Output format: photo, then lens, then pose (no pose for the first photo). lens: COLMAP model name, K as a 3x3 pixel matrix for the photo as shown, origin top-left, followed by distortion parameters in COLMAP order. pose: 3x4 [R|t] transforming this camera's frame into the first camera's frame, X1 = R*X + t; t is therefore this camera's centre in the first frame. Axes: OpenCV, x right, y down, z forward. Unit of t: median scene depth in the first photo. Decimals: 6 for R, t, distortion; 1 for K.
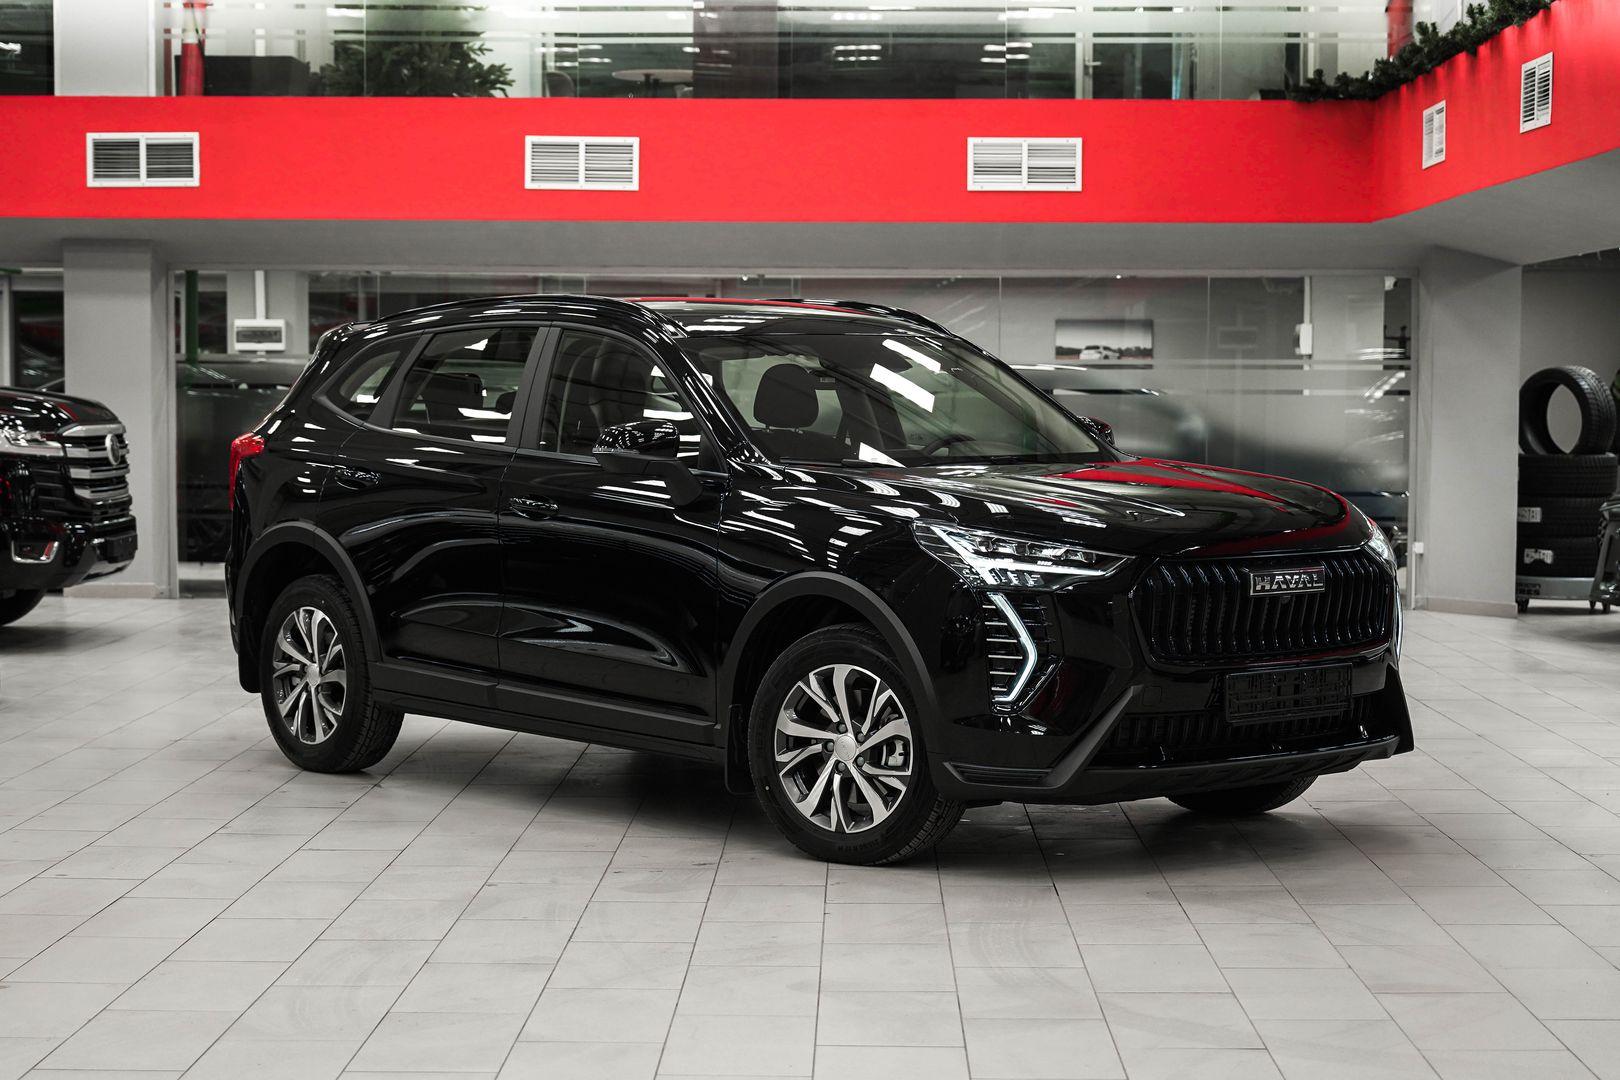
lens RADIAL K [[3106.2, 0, 799.5], [0, 3106.2, 549.3], [0, 0, 1]] dist [0.007448, 0.000000]
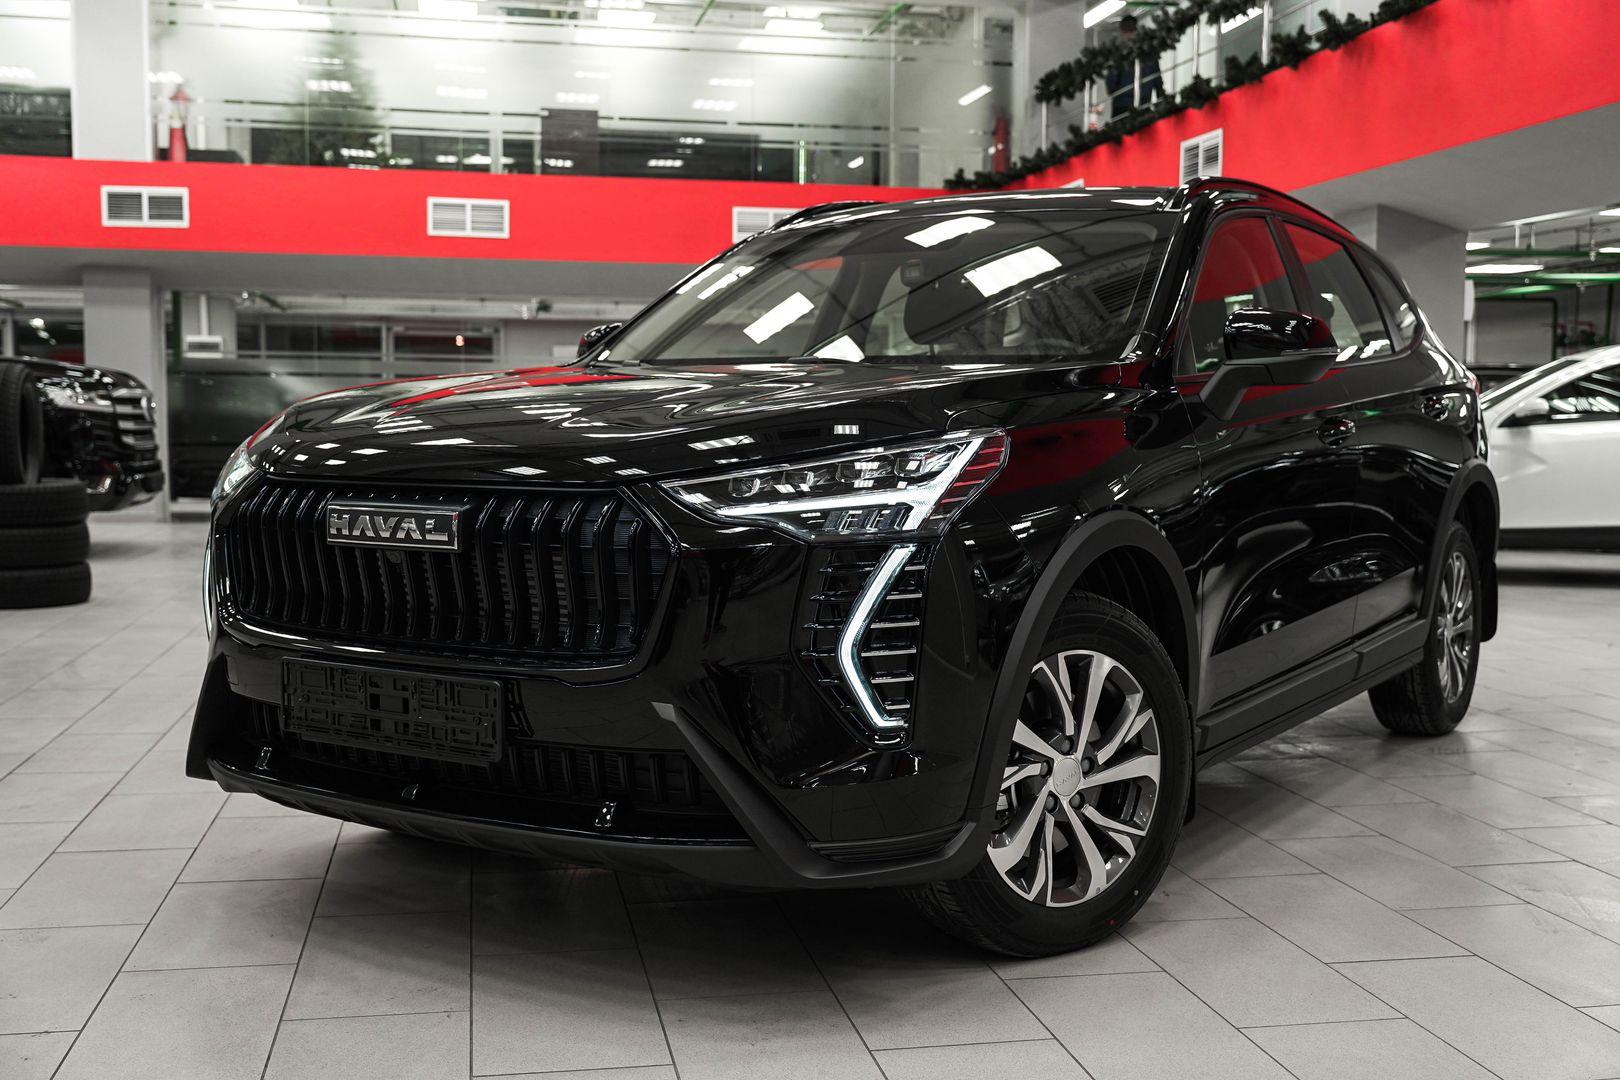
lens RADIAL K [[1738.5, 0, 807.6], [0, 1738.5, 532.5], [0, 0, 1]] dist [0.014311, 0.000000]
pose [[0.979970, -0.010008, 0.198892, -0.094340], [0.006613, 0.999821, 0.017730, 0.009973], [-0.199034, -0.016059, 0.979861, 0.213661]]
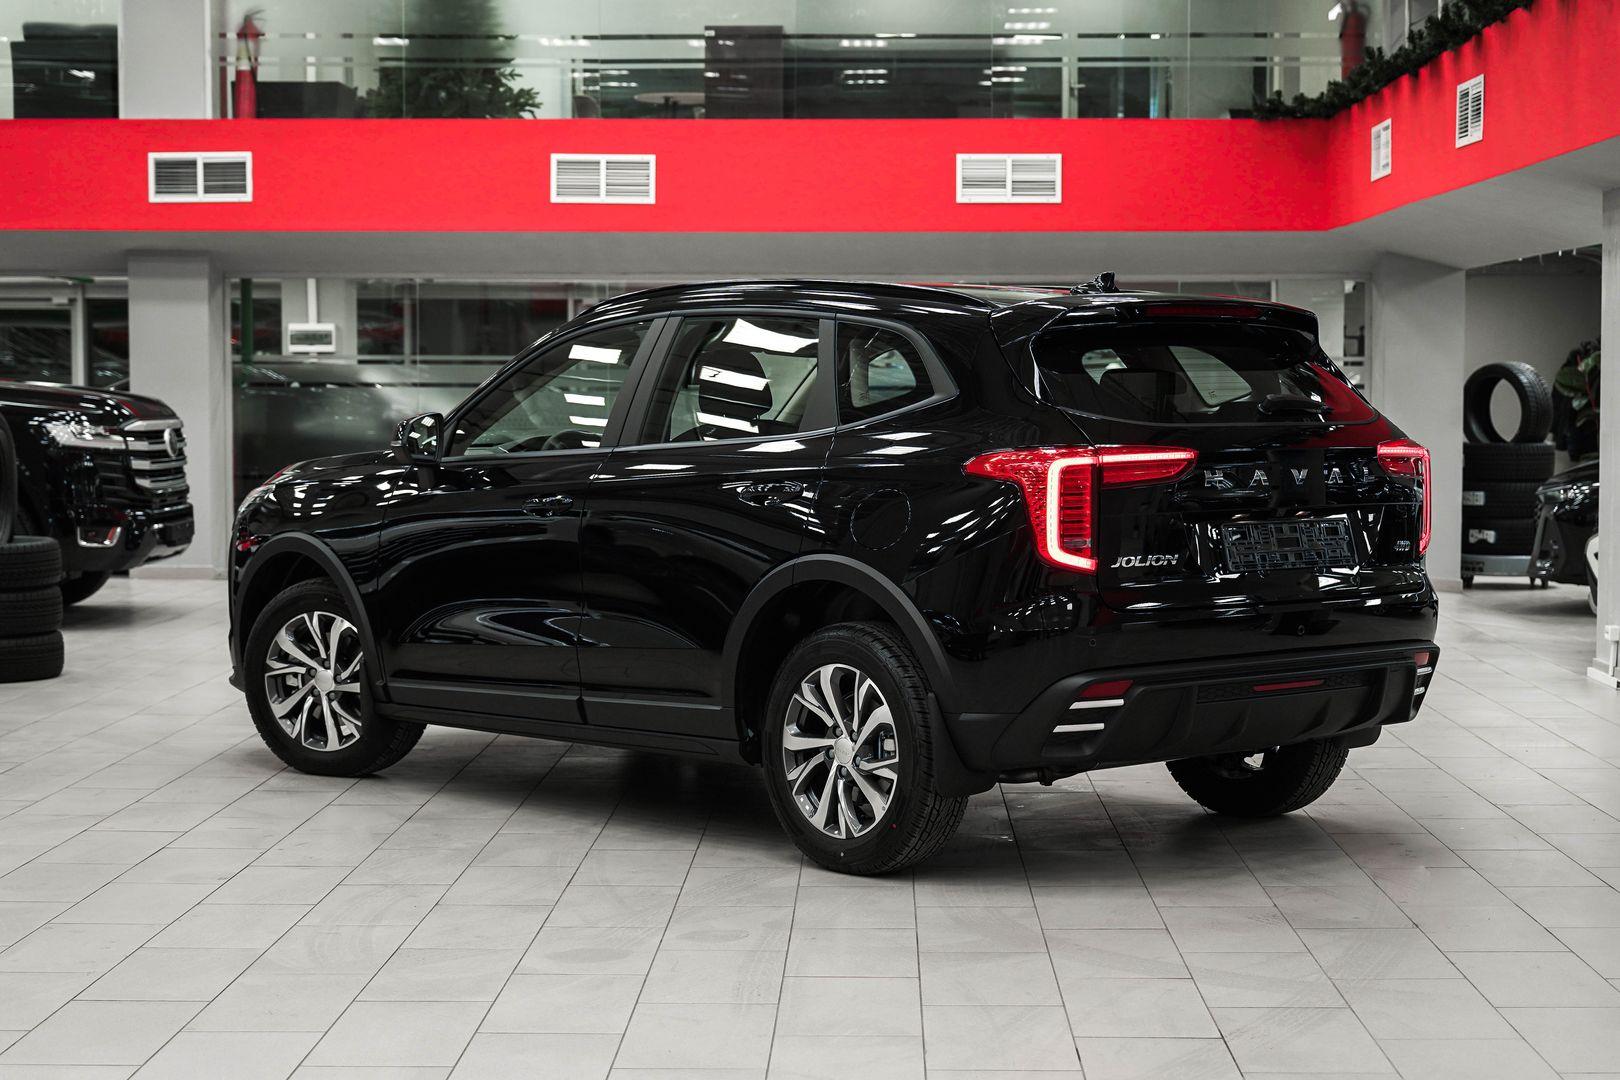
lens RADIAL K [[2863.6, 0, 824.2], [0, 2863.6, 545.2], [0, 0, 1]] dist [0.003672, 0.000000]
pose [[0.999993, -0.003611, 0.000752, 0.007760], [0.003608, 0.999987, 0.003605, 0.001117], [-0.000765, -0.003602, 0.999993, -0.006727]]
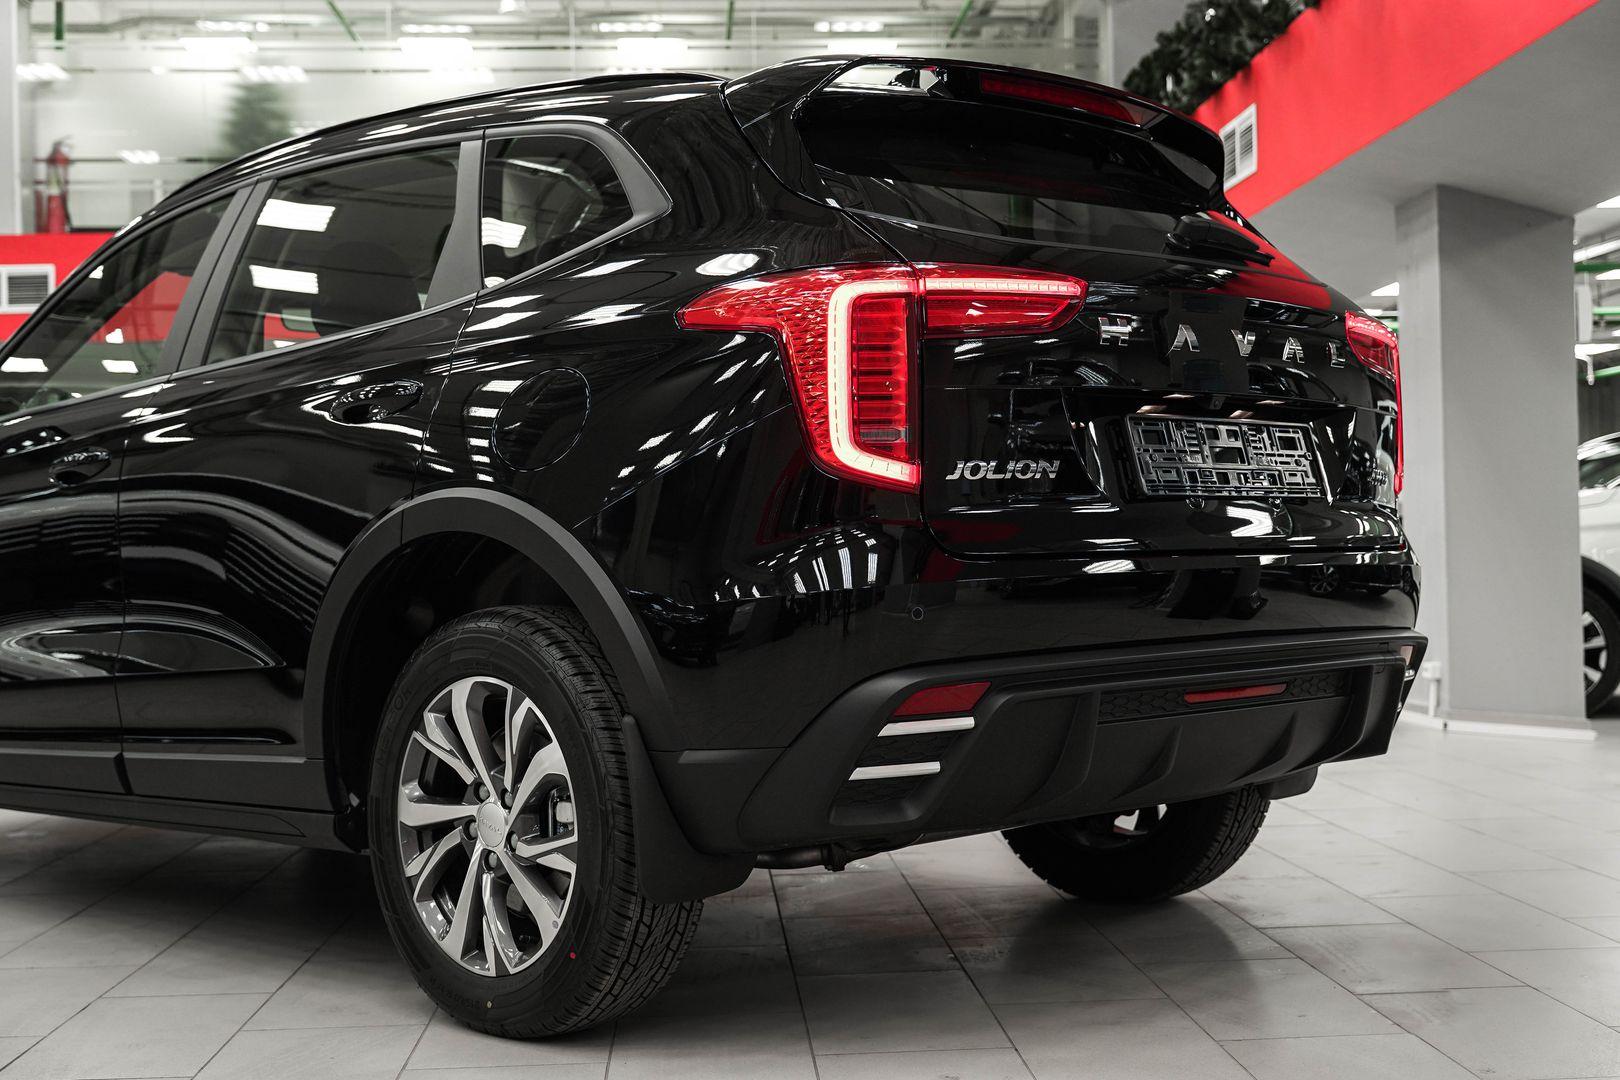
lens RADIAL K [[2086.0, 0, 802.5], [0, 2086.0, 542.4], [0, 0, 1]] dist [-0.017661, 0.000000]
pose [[0.997001, -0.022798, 0.073948, 0.027724], [0.027017, 0.998034, -0.056558, 0.022518], [-0.072513, 0.058386, 0.995657, 0.271351]]
